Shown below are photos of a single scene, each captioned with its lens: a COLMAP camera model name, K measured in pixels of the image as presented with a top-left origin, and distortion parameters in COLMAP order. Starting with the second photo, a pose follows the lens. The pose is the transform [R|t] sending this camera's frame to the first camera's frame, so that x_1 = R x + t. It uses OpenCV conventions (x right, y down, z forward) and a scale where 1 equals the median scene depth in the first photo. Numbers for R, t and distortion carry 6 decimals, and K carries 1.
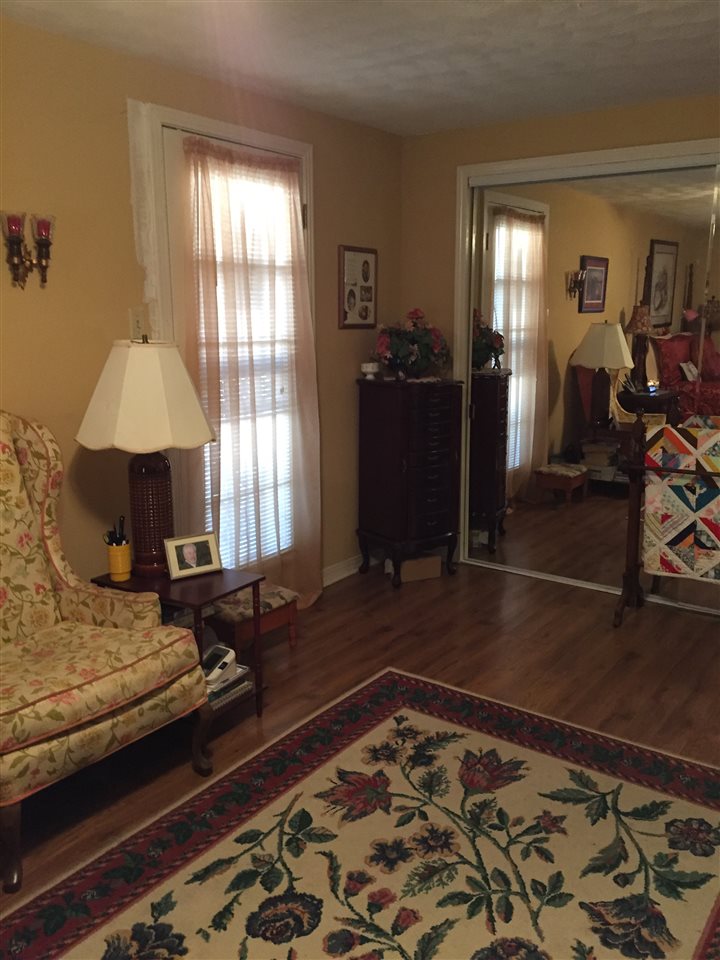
lens RADIAL K [[823.2, 0, 359.0], [0, 823.2, 480.2], [0, 0, 1]] dist [0.080251, -0.111598]
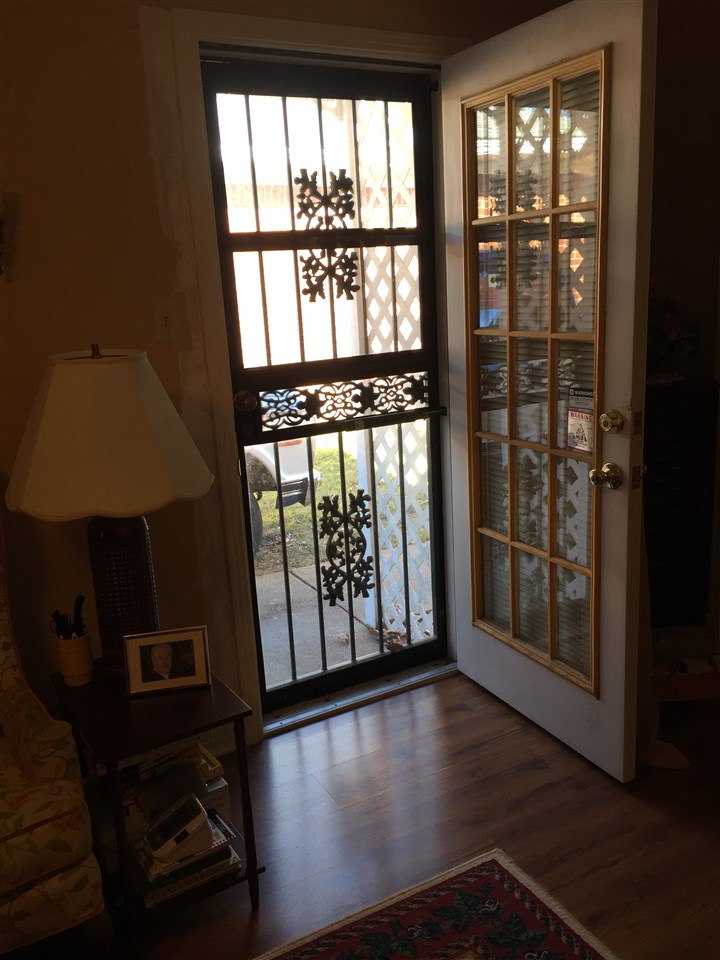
lens RADIAL K [[823.2, 0, 361.5], [0, 823.2, 478.9], [0, 0, 1]] dist [0.080251, -0.111598]
pose [[0.903088, 0.053734, -0.426080, 0.237596], [-0.035670, 0.998098, 0.050270, -0.103582], [0.427971, -0.030200, 0.903288, 0.455210]]
